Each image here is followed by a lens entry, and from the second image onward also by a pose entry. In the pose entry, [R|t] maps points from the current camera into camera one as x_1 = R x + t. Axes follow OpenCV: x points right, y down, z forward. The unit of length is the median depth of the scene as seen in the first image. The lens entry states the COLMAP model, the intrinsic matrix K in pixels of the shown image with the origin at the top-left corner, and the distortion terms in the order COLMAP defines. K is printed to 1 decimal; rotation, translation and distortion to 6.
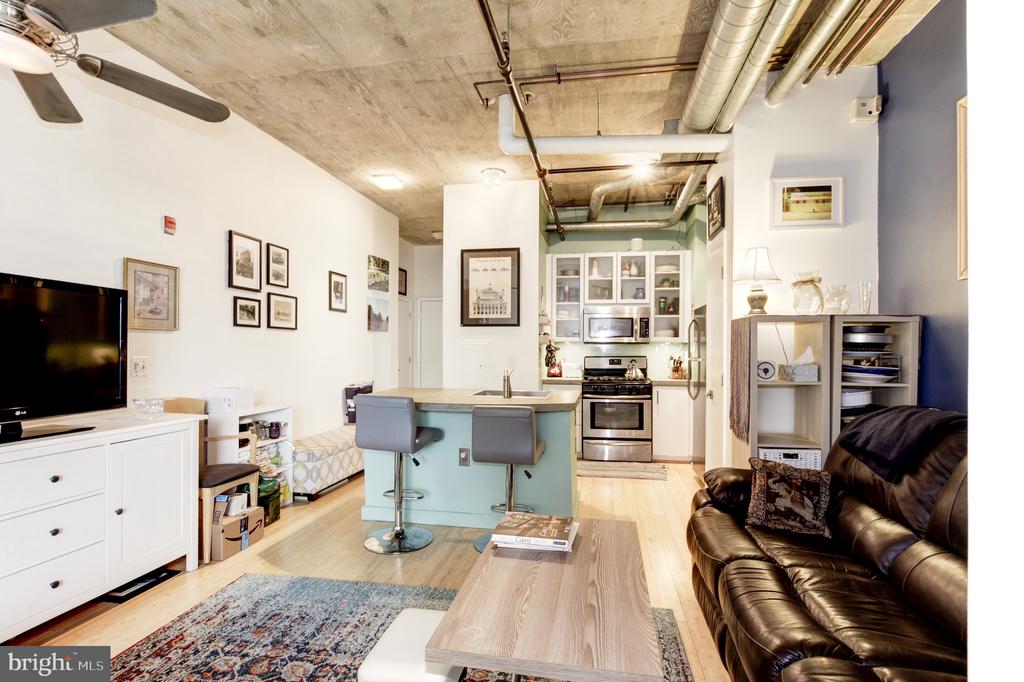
lens RADIAL K [[480.6, 0, 517.7], [0, 480.6, 348.9], [0, 0, 1]] dist [-0.010939, 0.003619]
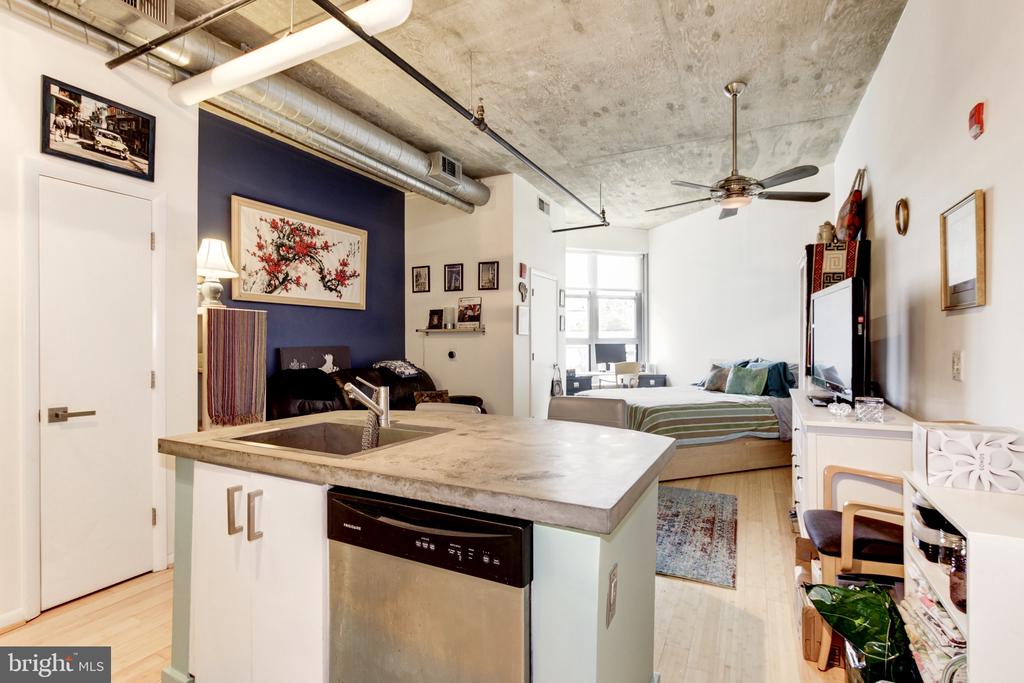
lens RADIAL K [[480.6, 0, 501.0], [0, 480.6, 336.2], [0, 0, 1]] dist [-0.010939, 0.003619]
pose [[-0.953819, 0.005090, 0.300340, -0.303993], [0.002326, 0.999952, -0.009561, 0.002241], [-0.300374, -0.008421, -0.953784, 1.449526]]
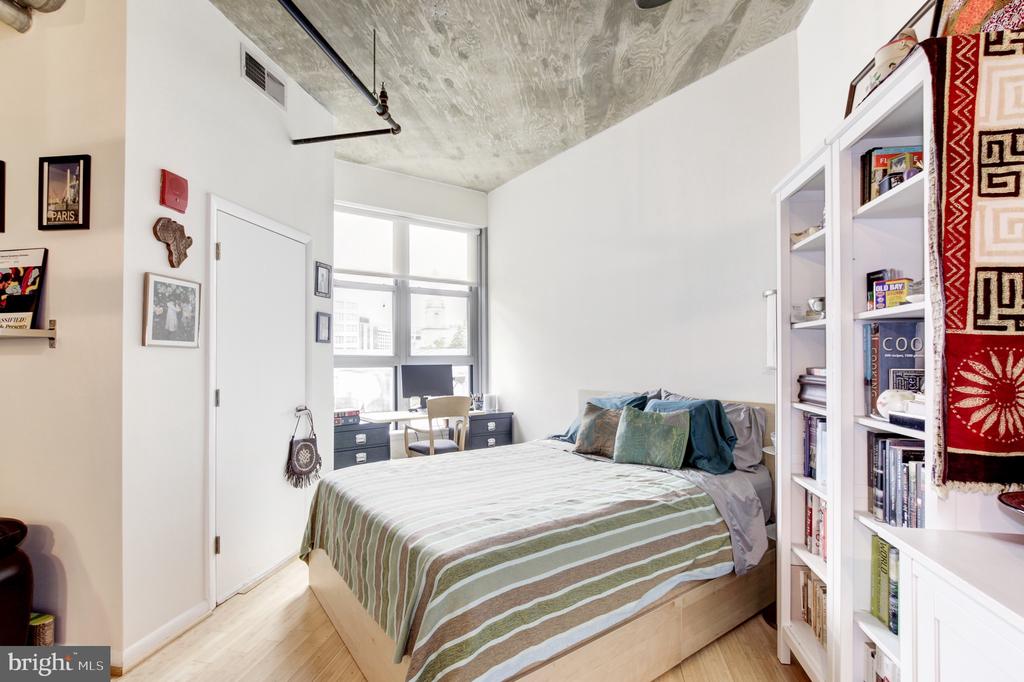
lens RADIAL K [[480.6, 0, 509.0], [0, 480.6, 350.2], [0, 0, 1]] dist [-0.010939, 0.003619]
pose [[-0.999974, 0.005204, 0.005030, -0.349689], [0.005115, 0.999834, -0.017510, 0.000190], [-0.005120, -0.017484, -0.999834, 0.630604]]
